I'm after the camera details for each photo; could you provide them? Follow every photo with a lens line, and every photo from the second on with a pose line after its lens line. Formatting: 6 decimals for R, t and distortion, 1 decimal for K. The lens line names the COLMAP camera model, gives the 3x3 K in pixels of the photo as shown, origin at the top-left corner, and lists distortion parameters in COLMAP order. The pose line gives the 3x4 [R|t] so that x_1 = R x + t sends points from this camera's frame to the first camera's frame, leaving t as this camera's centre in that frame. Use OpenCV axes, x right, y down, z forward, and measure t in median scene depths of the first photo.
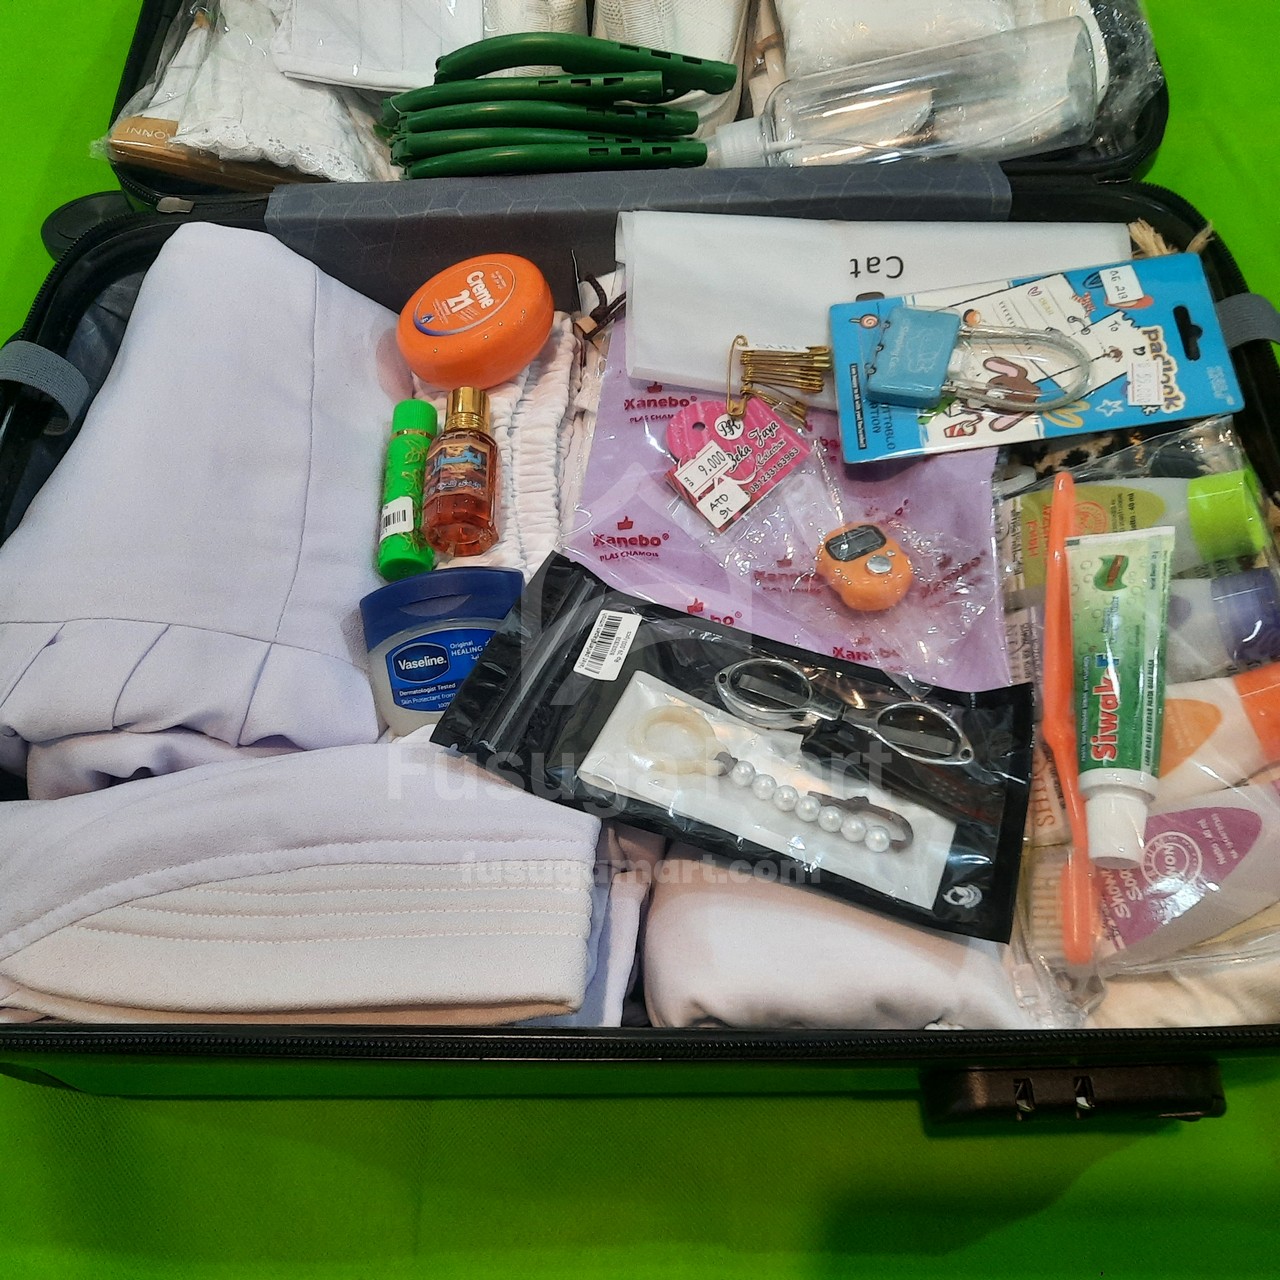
lens RADIAL K [[1256.0, 0, 640.0], [0, 1256.0, 640.0], [0, 0, 1]] dist [0.062229, -0.133807]
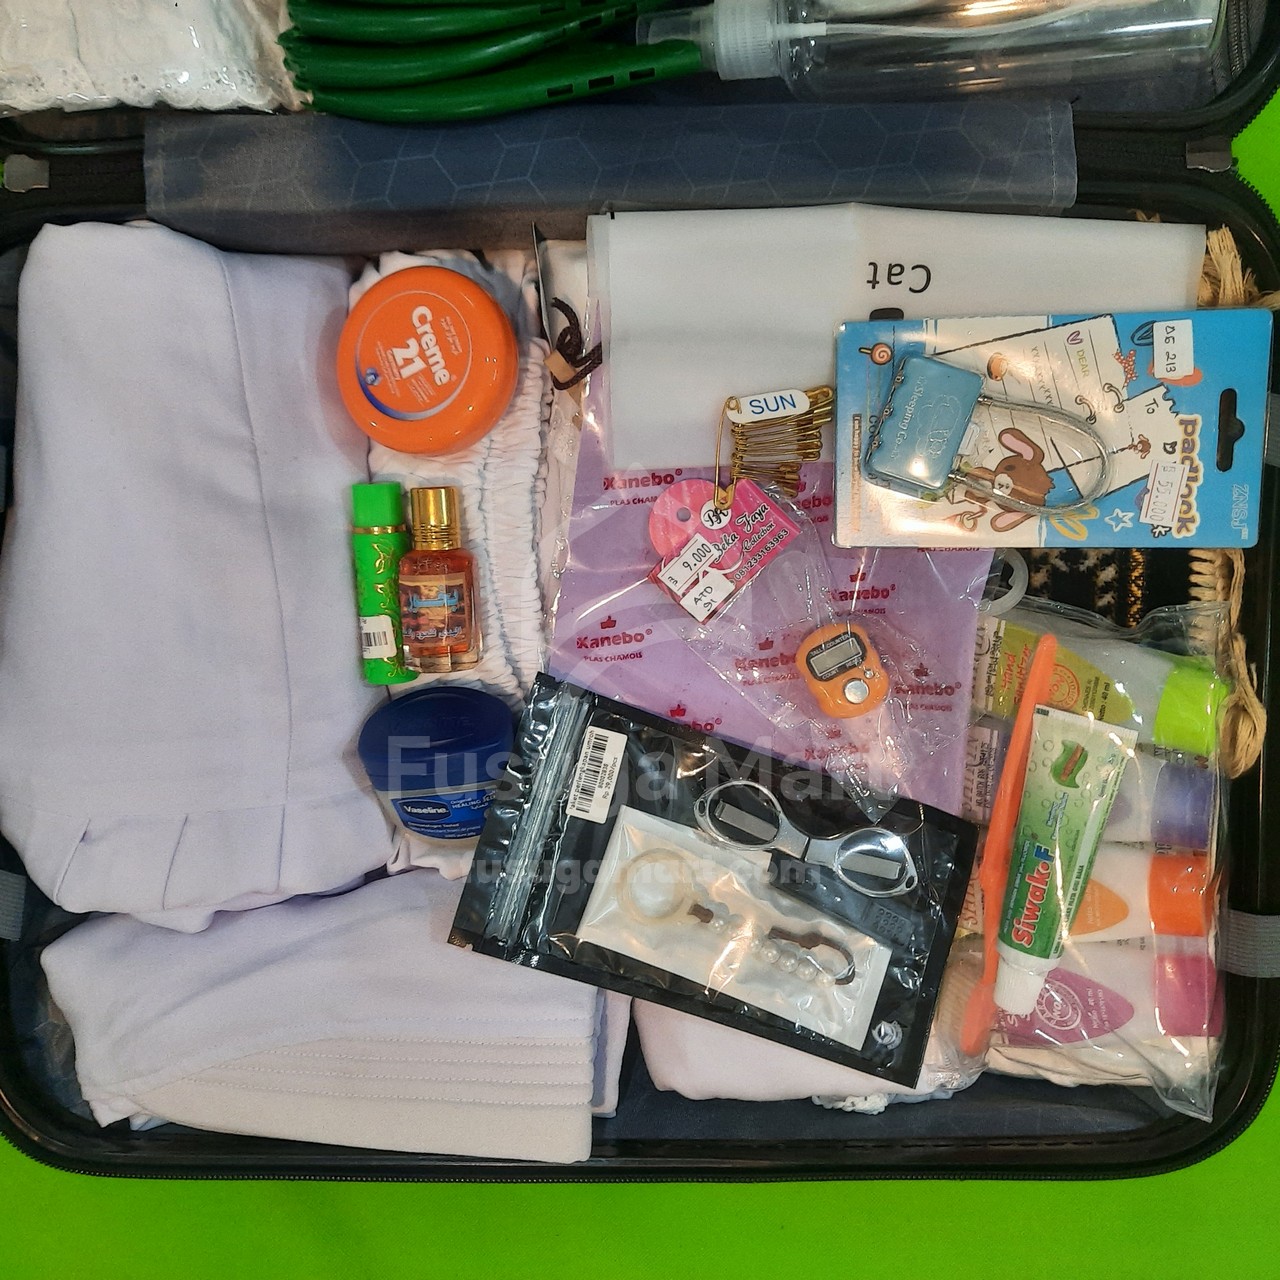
lens RADIAL K [[1256.0, 0, 640.0], [0, 1256.0, 640.0], [0, 0, 1]] dist [0.062229, -0.133807]
pose [[0.999517, -0.019845, 0.023929, -0.010429], [0.000044, 0.770634, 0.637278, -0.705708], [-0.031087, -0.636969, 0.770262, 0.224458]]
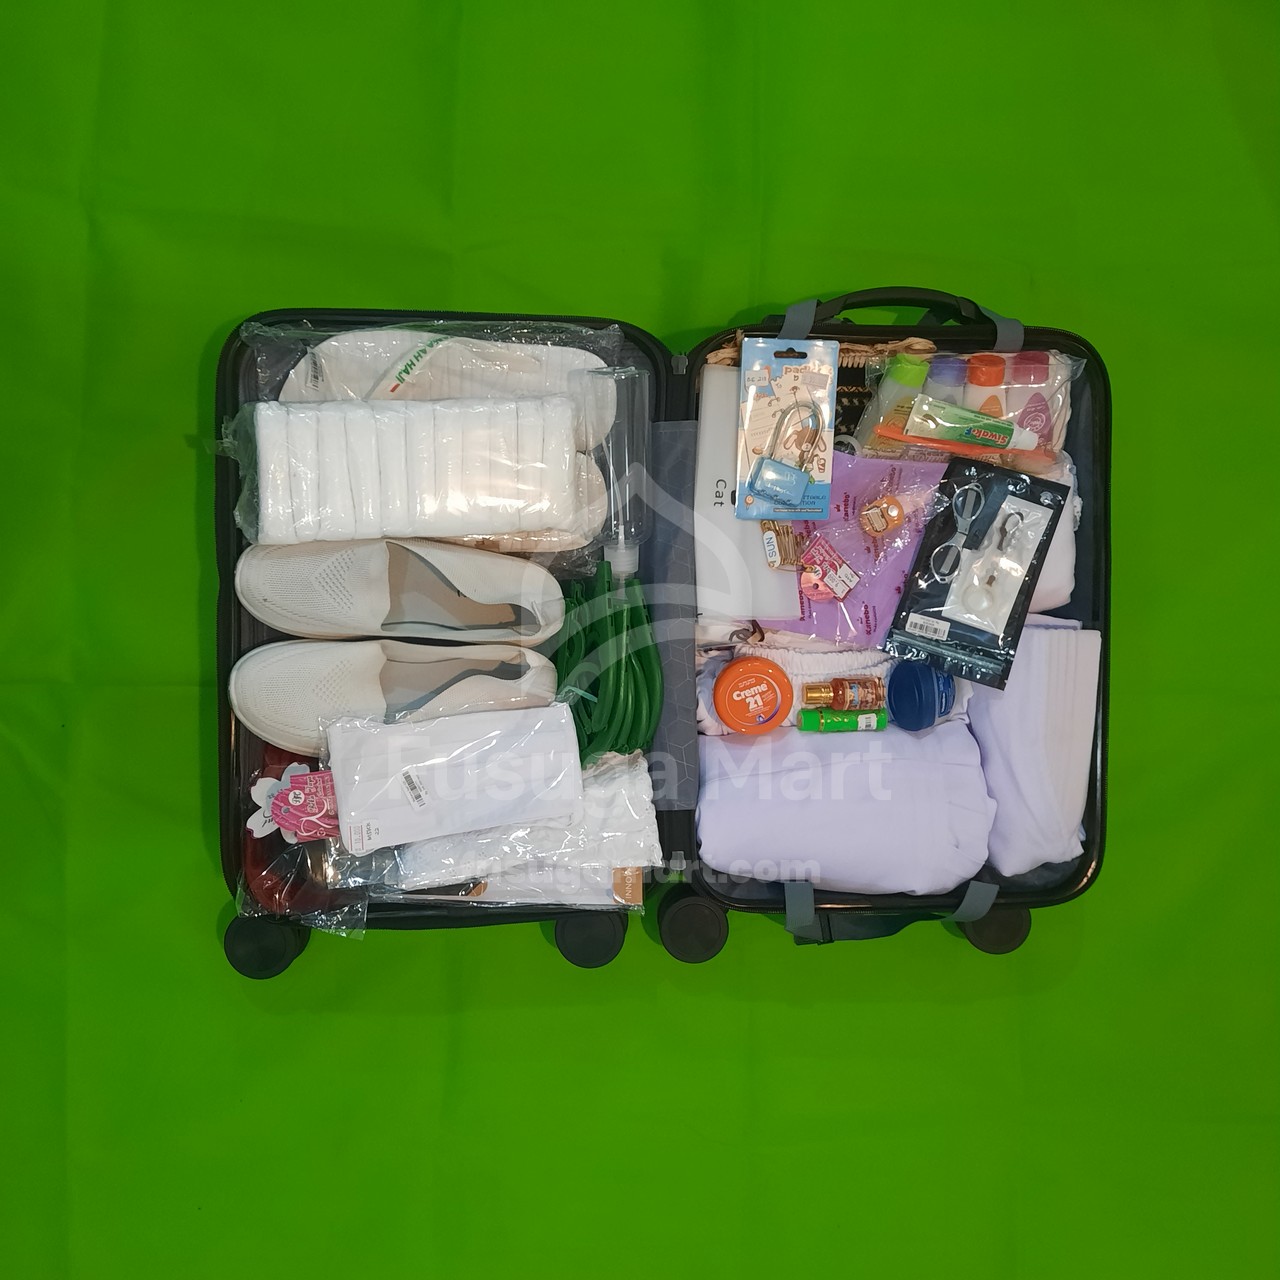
lens RADIAL K [[1256.0, 0, 640.0], [0, 1256.0, 640.0], [0, 0, 1]] dist [0.062229, -0.133807]
pose [[-0.006429, -0.999660, 0.025273, -0.098415], [0.772612, 0.011080, 0.634781, -1.783991], [-0.634845, 0.023607, 0.772278, -0.464247]]
